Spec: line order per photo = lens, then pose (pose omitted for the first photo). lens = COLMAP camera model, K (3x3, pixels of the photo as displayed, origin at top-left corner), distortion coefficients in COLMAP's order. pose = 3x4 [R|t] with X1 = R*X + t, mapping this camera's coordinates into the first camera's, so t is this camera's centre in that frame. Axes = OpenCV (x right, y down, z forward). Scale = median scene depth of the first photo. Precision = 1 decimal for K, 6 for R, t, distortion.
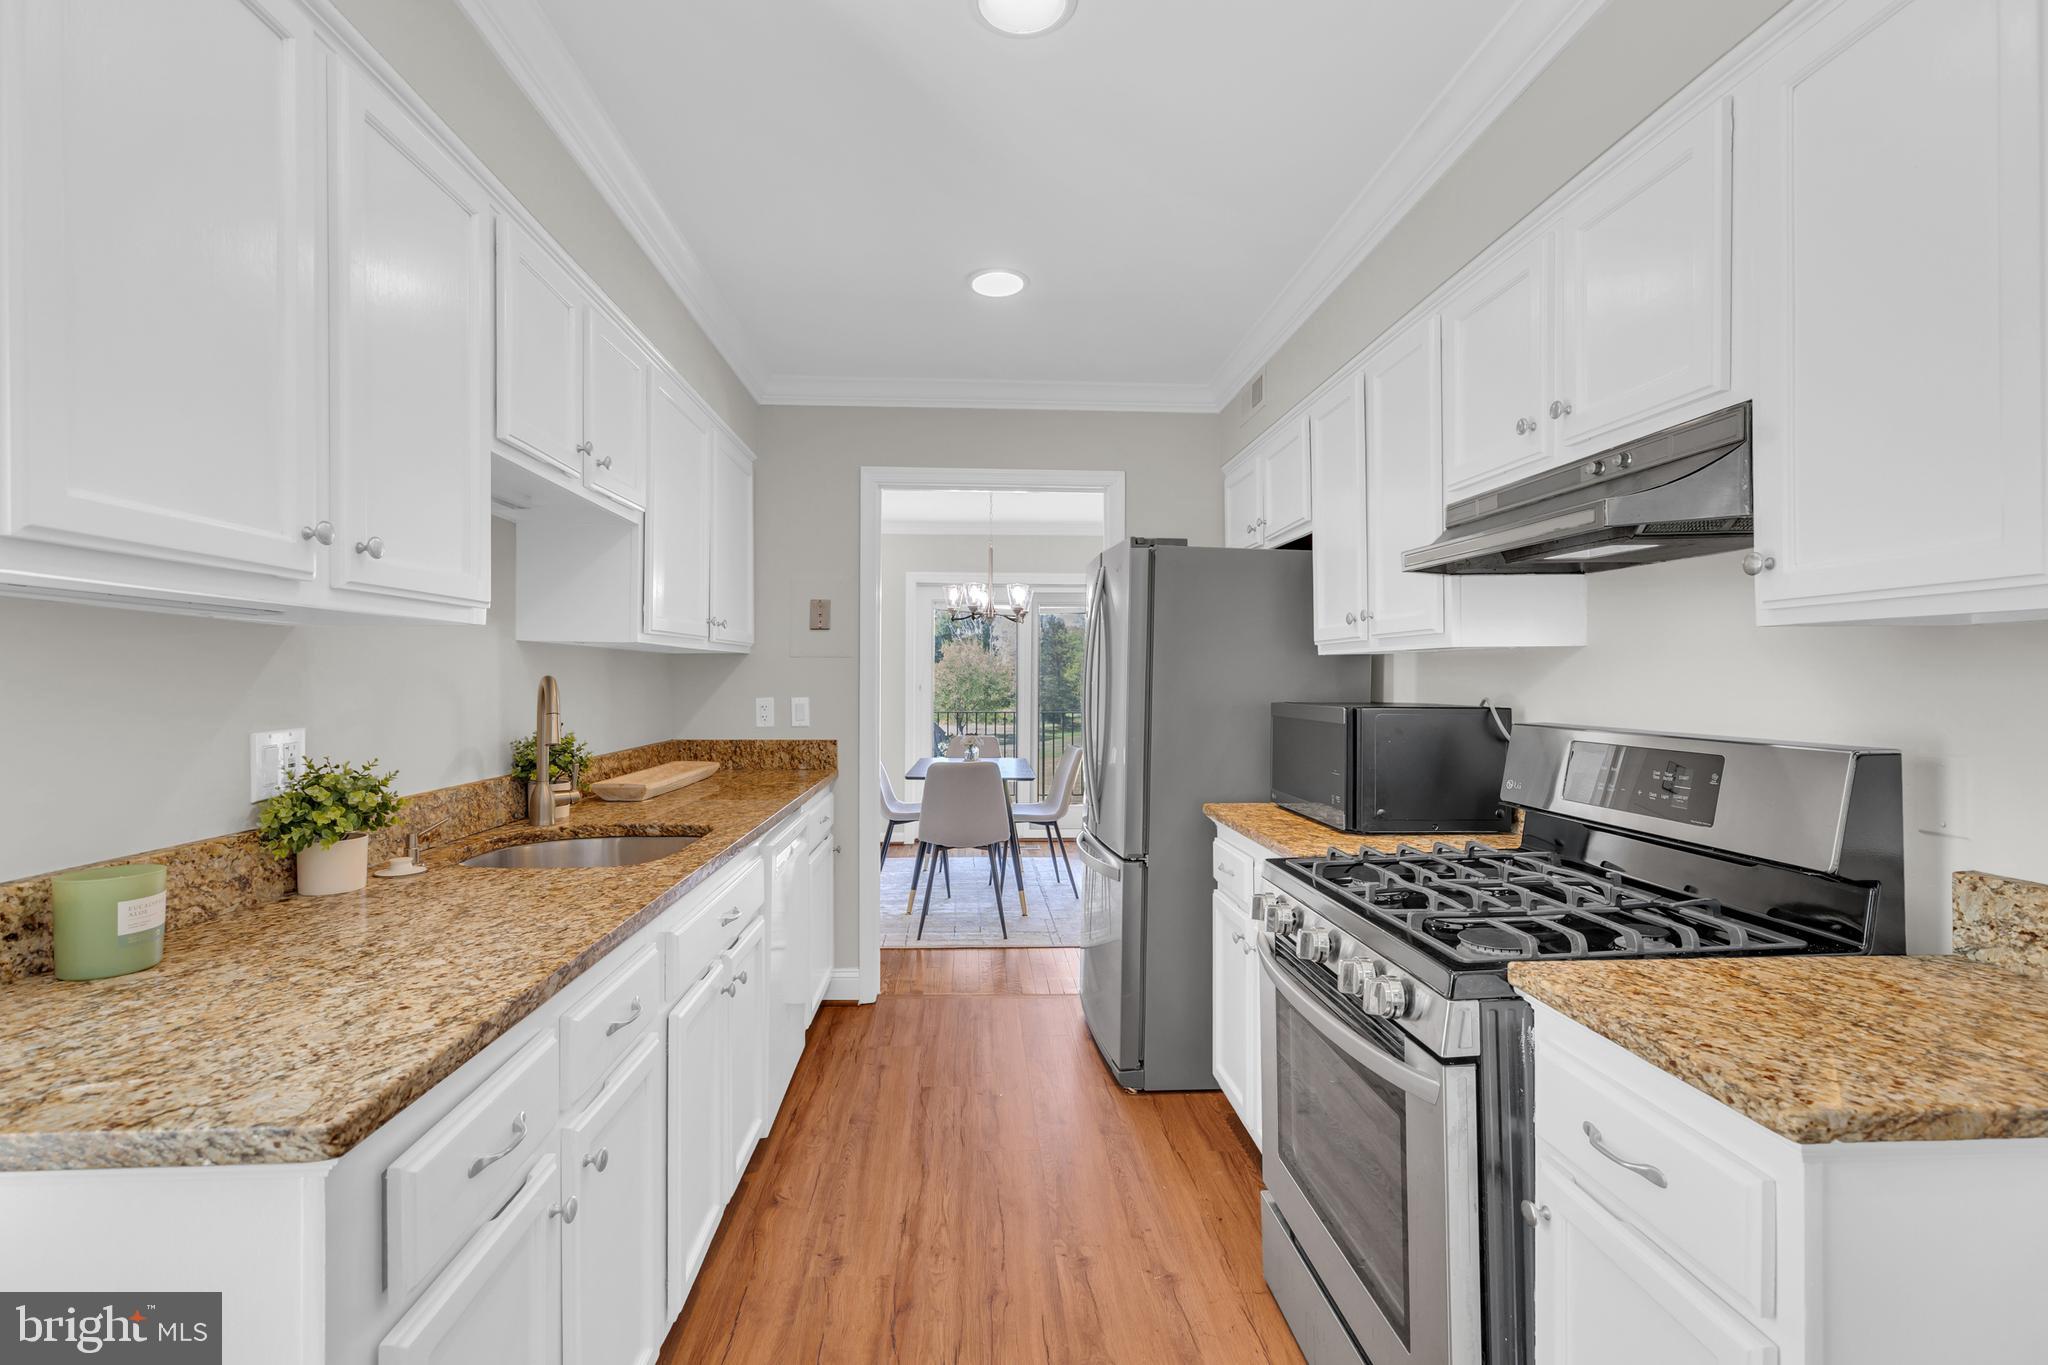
lens RADIAL K [[913.2, 0, 1011.2], [0, 913.2, 676.8], [0, 0, 1]] dist [0.001450, -0.000017]
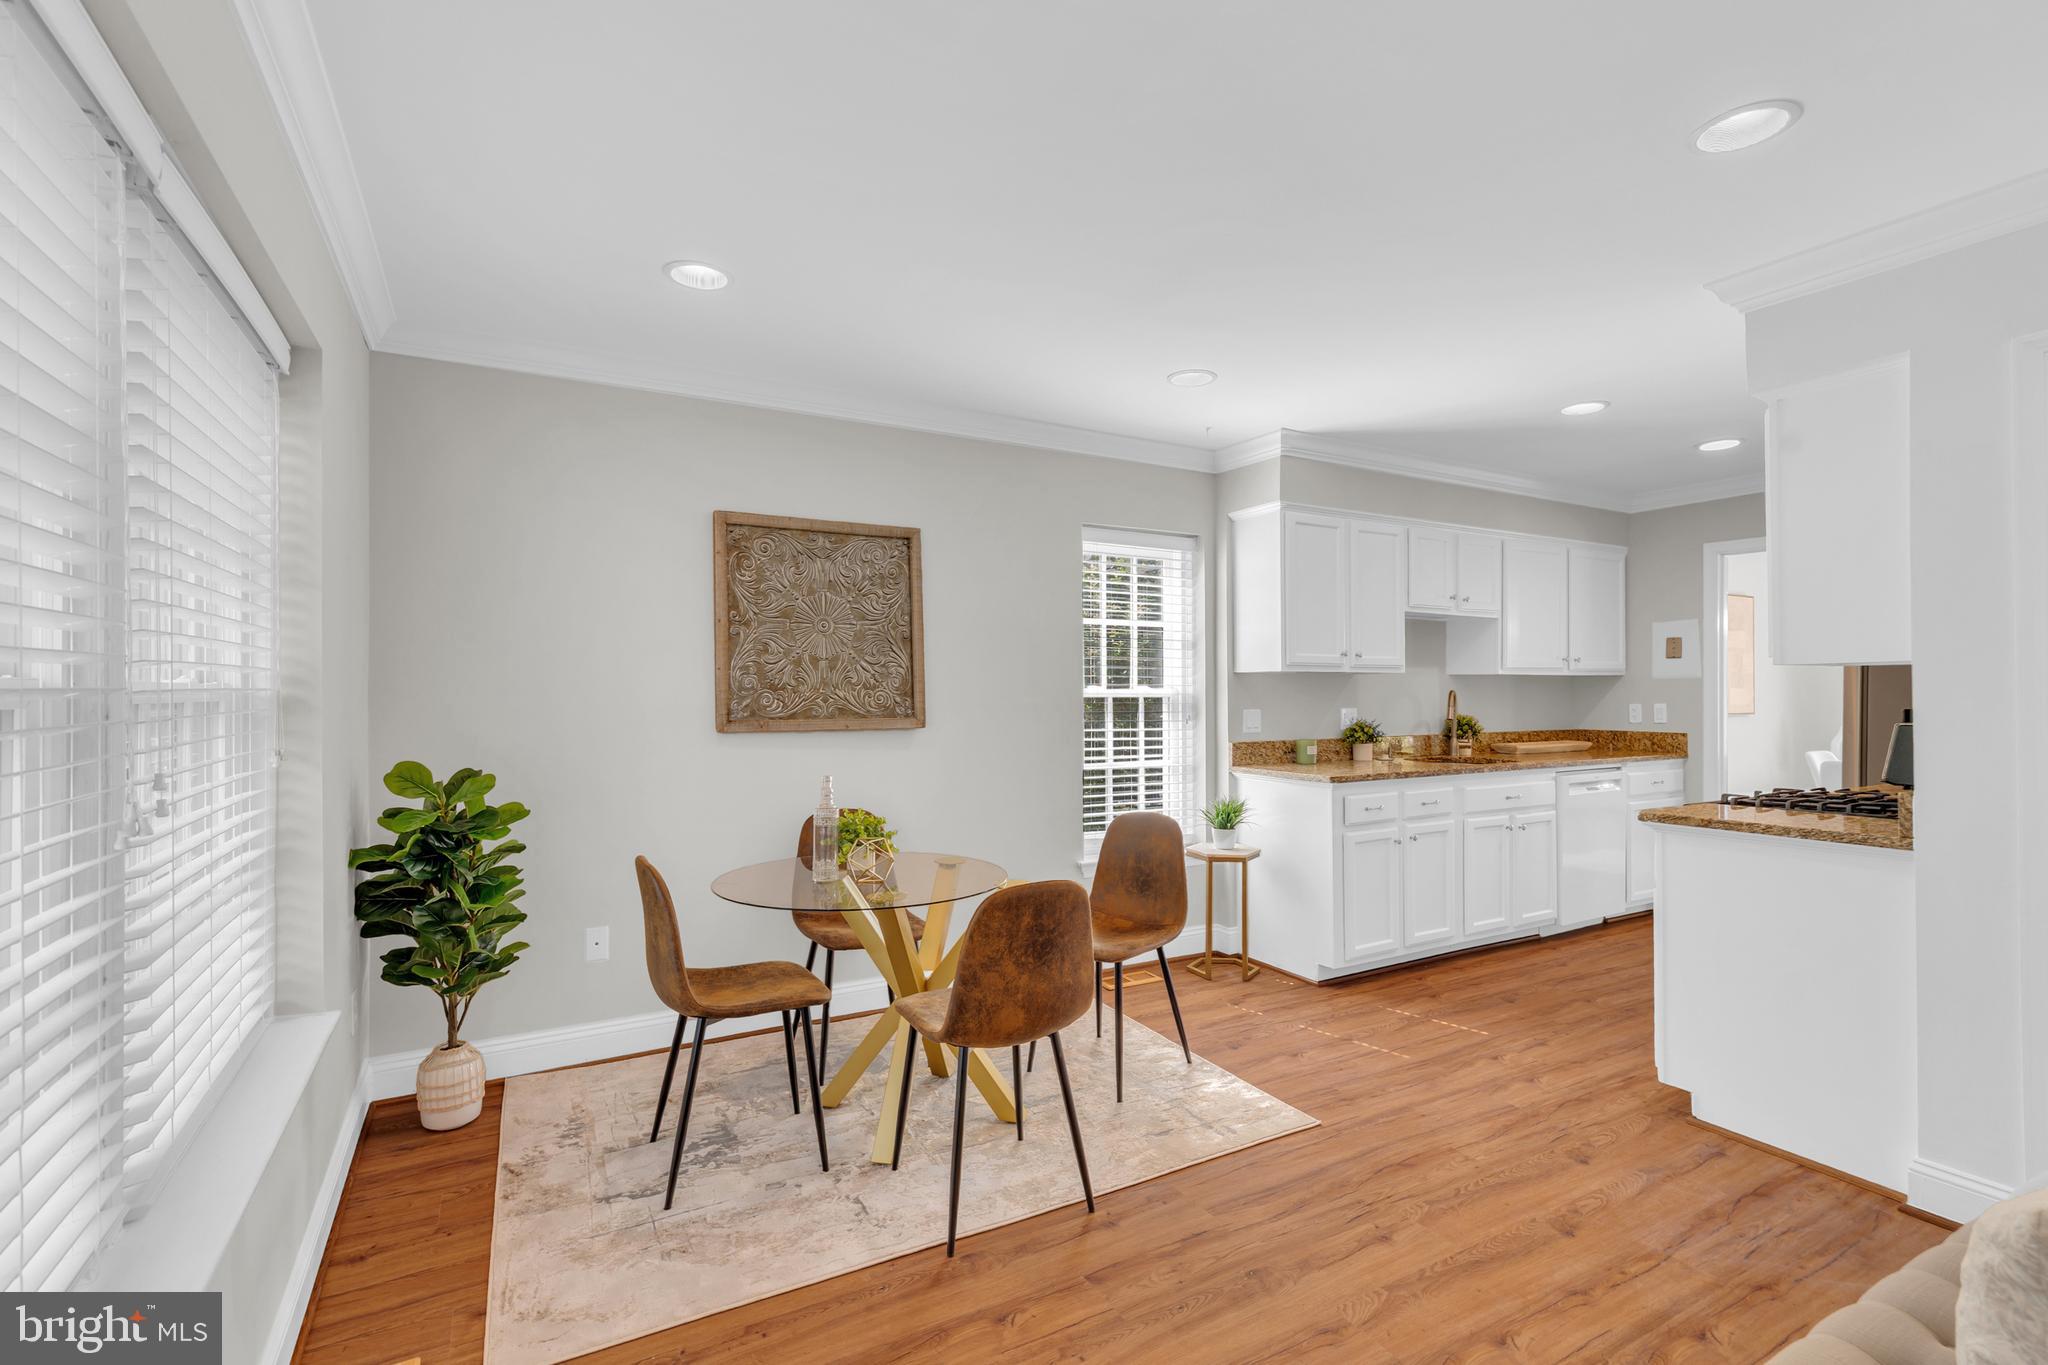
lens RADIAL K [[927.9, 0, 1022.6], [0, 927.9, 691.6], [0, 0, 1]] dist [0.001196, 0.000236]
pose [[0.443201, -0.003529, -0.896415, 1.004333], [0.004784, 0.999987, -0.001571, 0.000291], [0.896409, -0.003593, 0.443212, -0.911965]]
